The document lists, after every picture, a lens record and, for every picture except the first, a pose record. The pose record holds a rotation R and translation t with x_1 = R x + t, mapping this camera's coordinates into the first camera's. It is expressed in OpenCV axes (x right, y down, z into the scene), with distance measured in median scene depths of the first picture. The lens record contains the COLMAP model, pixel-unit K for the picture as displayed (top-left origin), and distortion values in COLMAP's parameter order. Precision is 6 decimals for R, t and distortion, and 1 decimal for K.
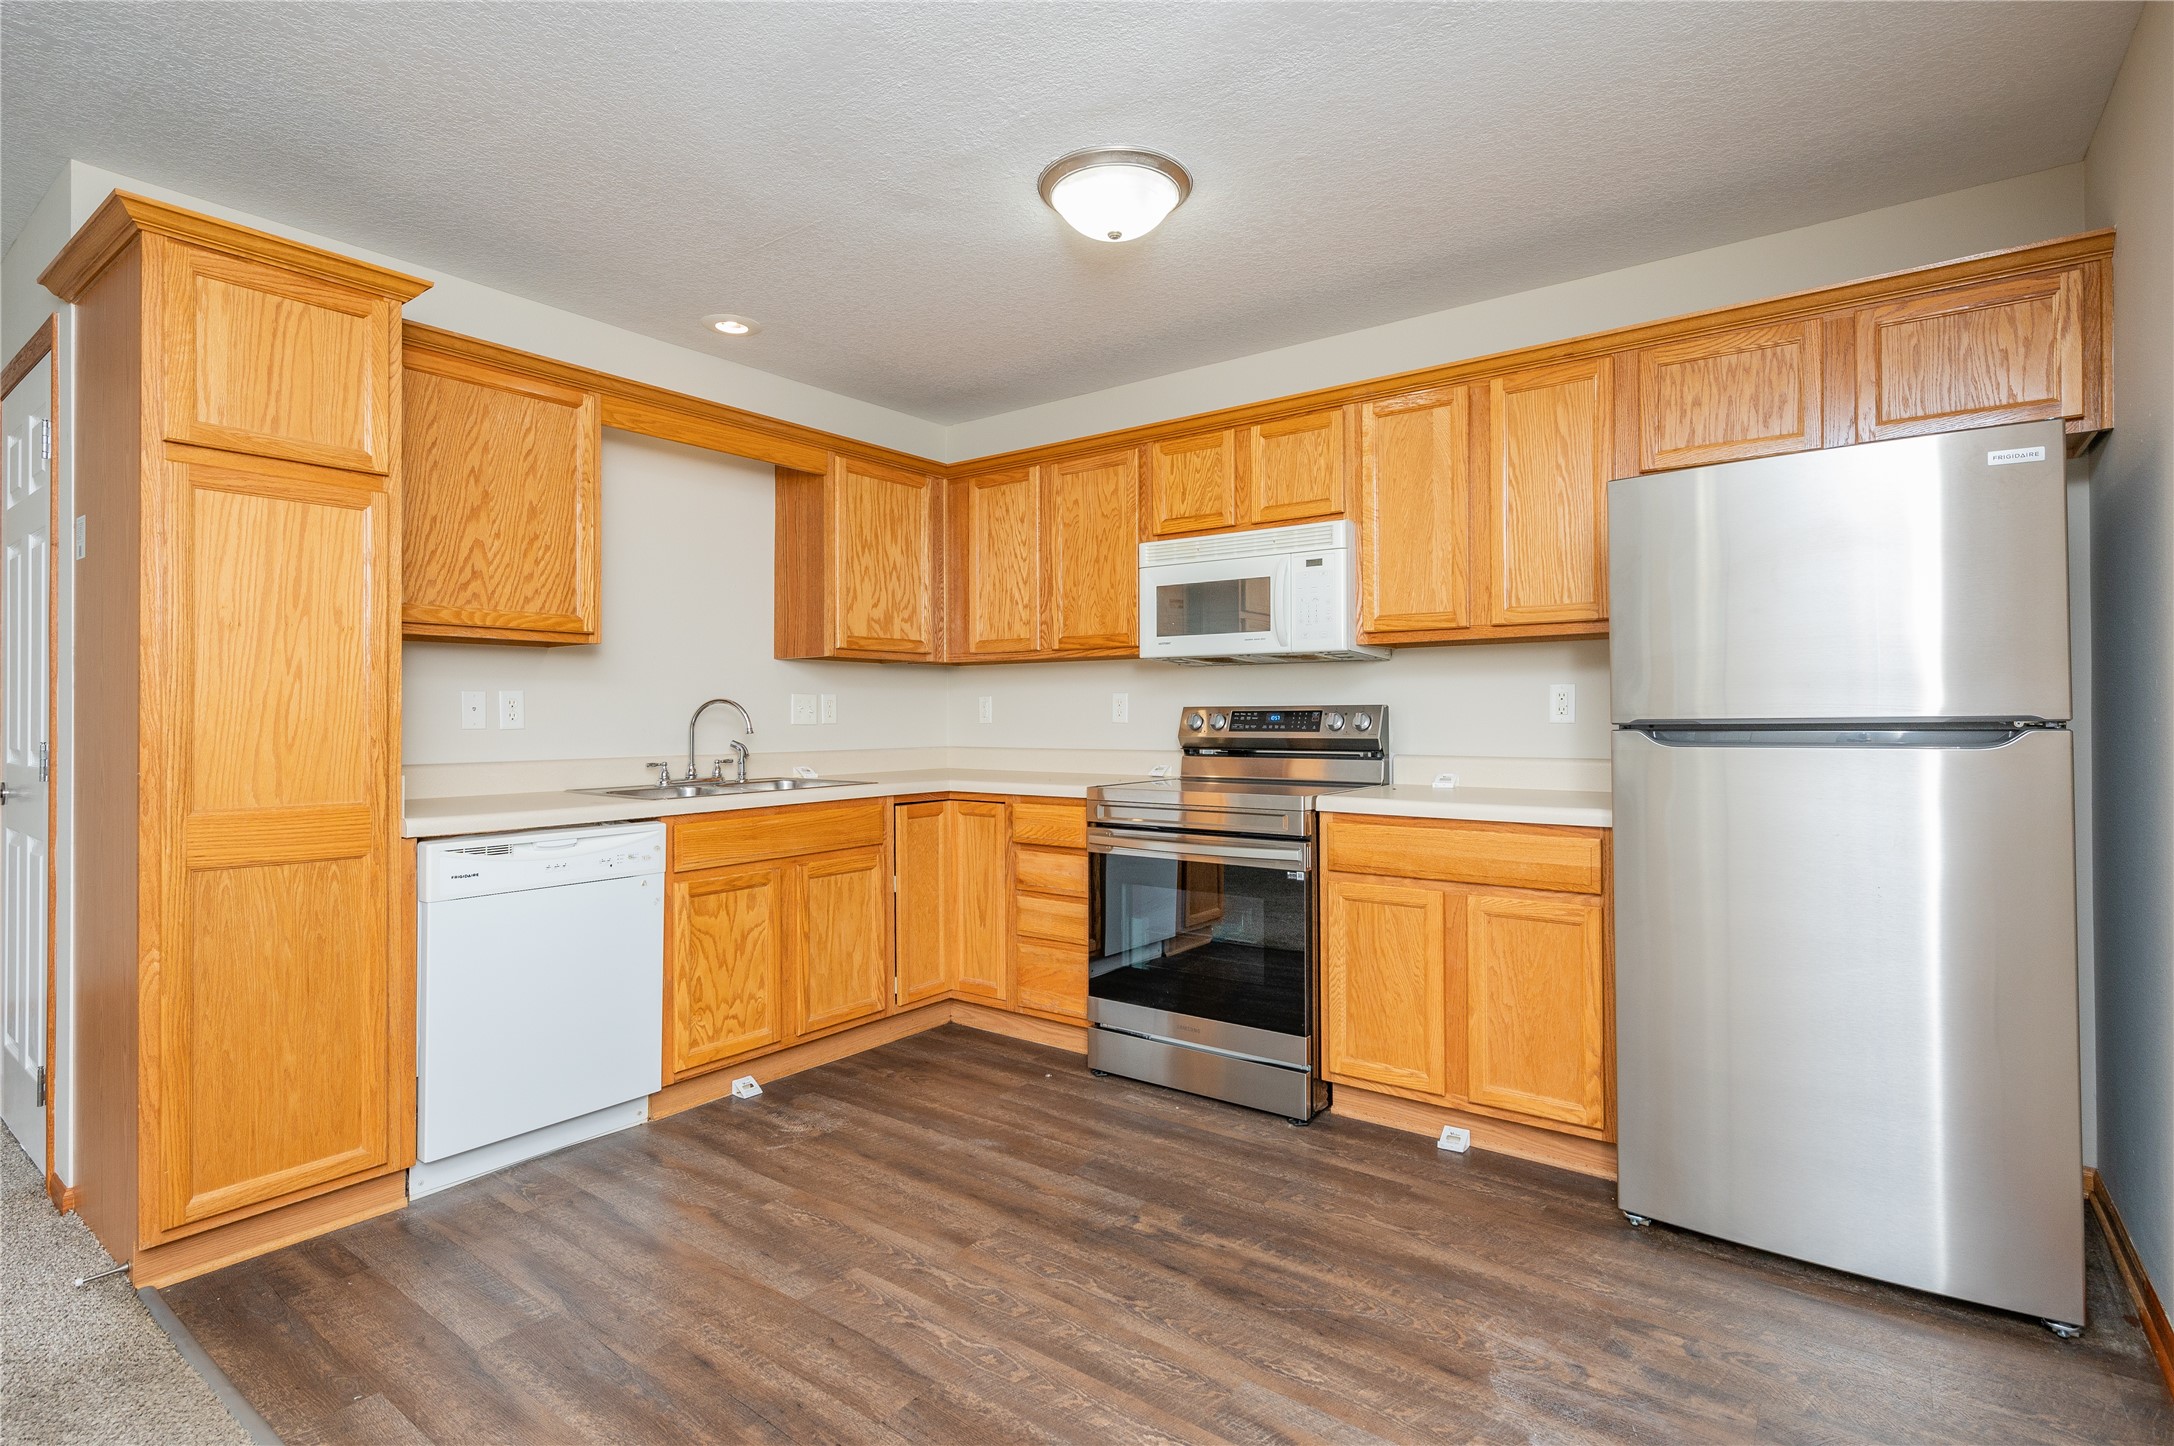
lens RADIAL K [[1051.3, 0, 1086.6], [0, 1051.3, 709.4], [0, 0, 1]] dist [-0.003730, 0.002057]
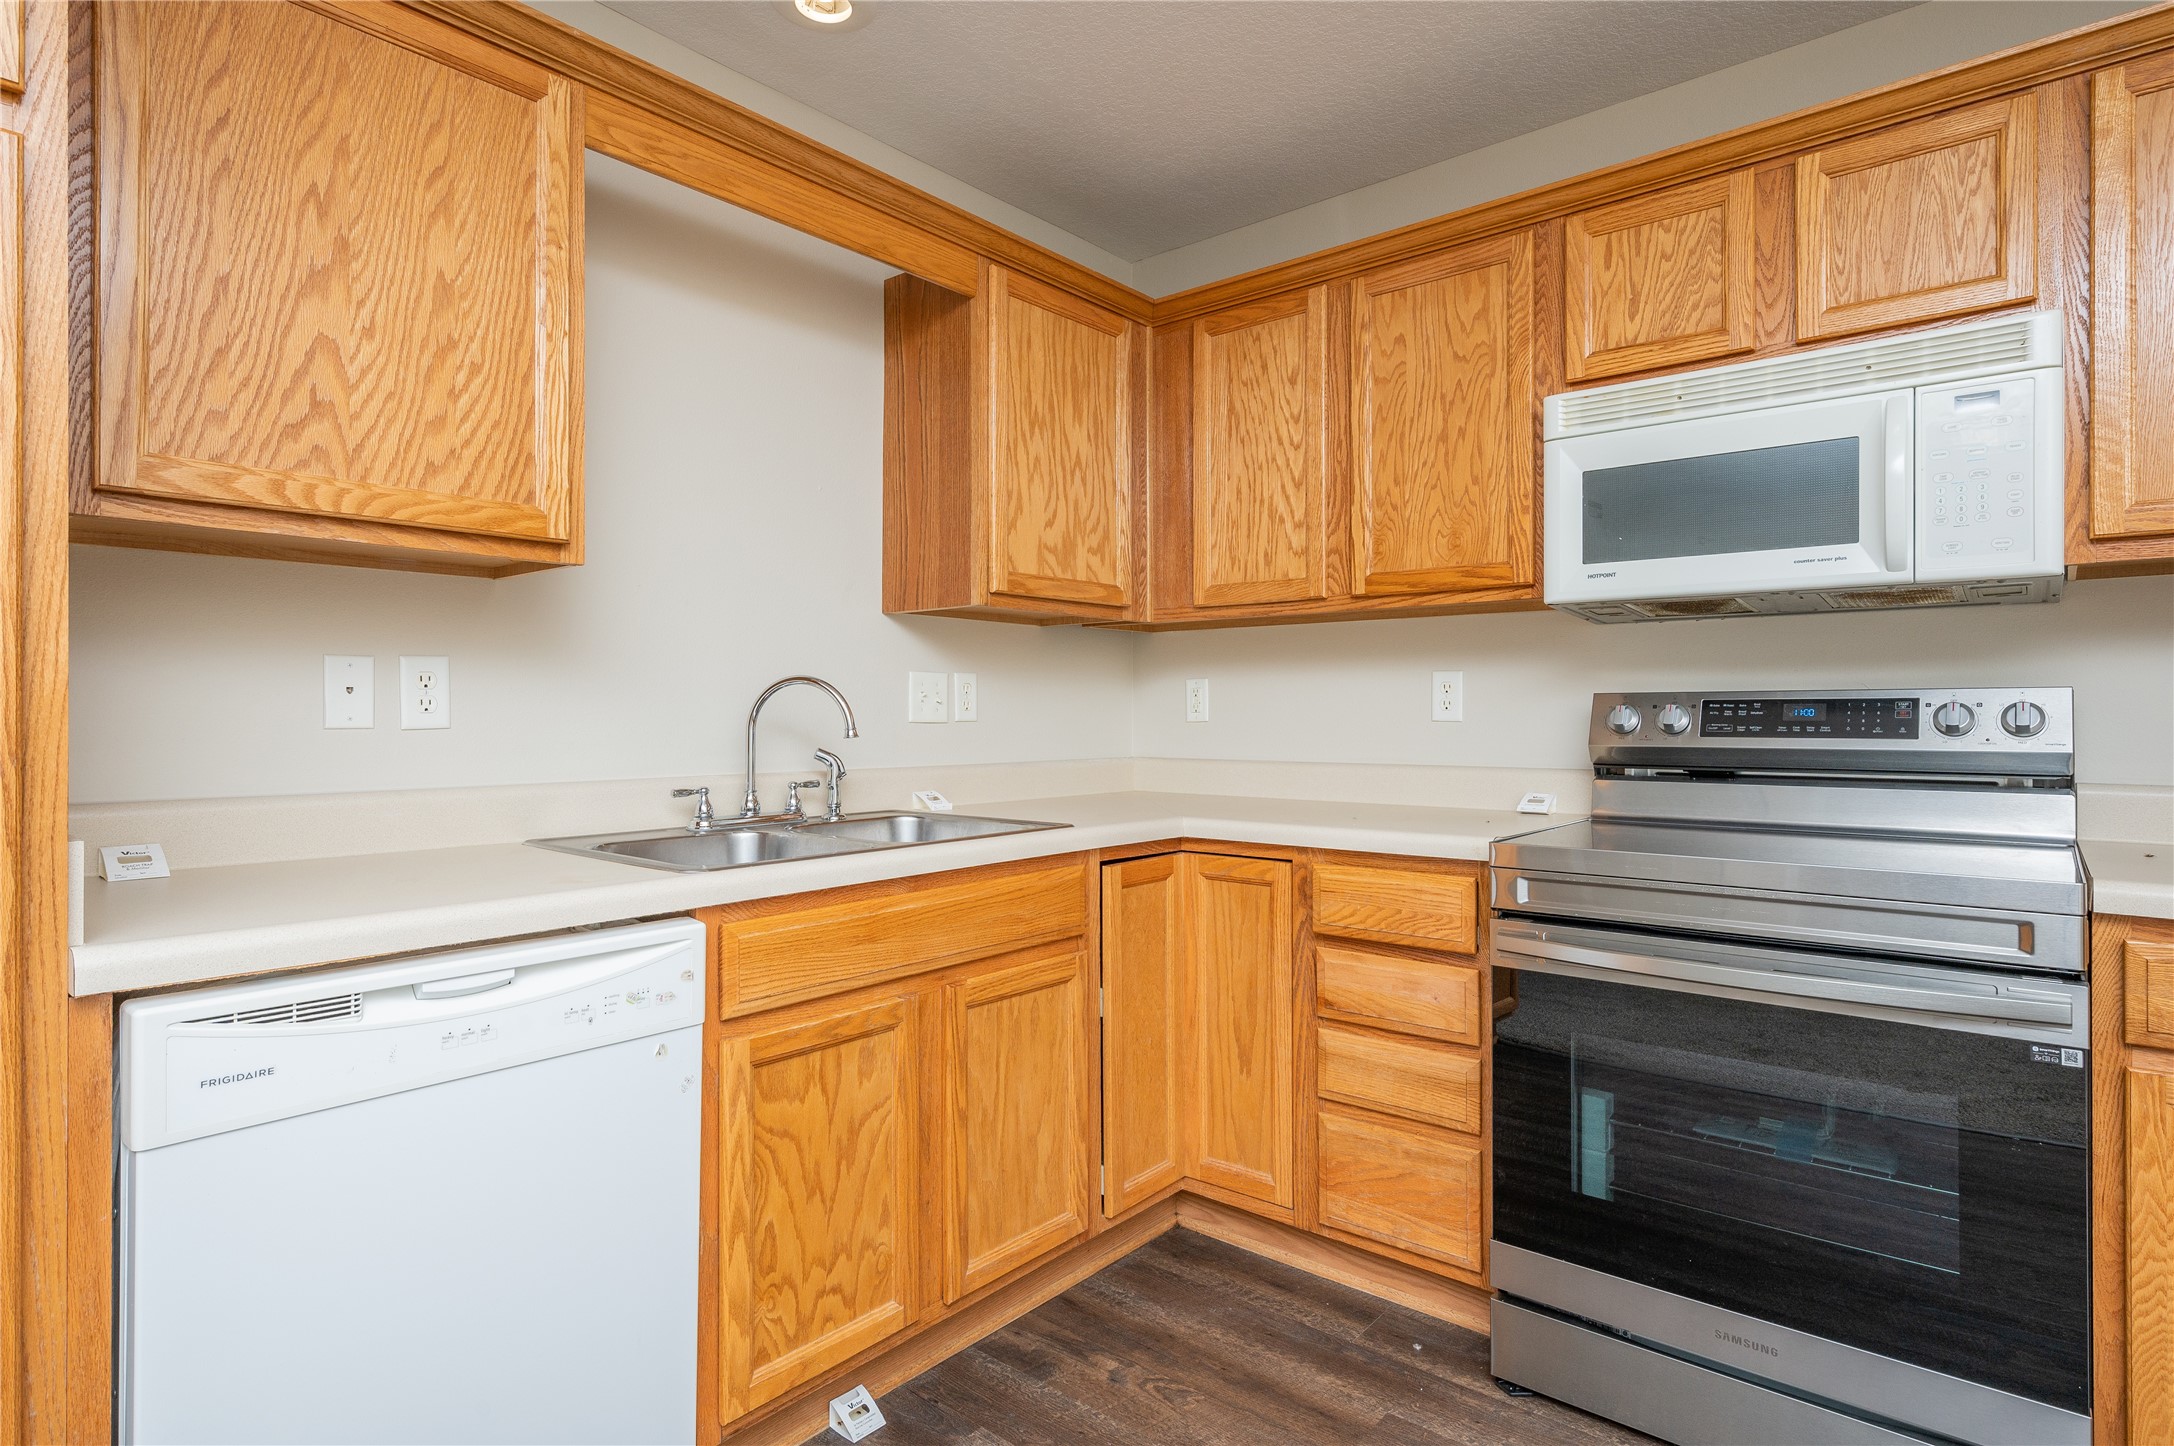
lens RADIAL K [[1130.9, 0, 1087.4], [0, 1130.9, 712.9], [0, 0, 1]] dist [-0.002016, 0.001300]
pose [[0.998353, 0.002808, -0.057306, -0.199734], [-0.002586, 0.999989, 0.003943, 0.008828], [0.057316, -0.003789, 0.998349, 0.502082]]
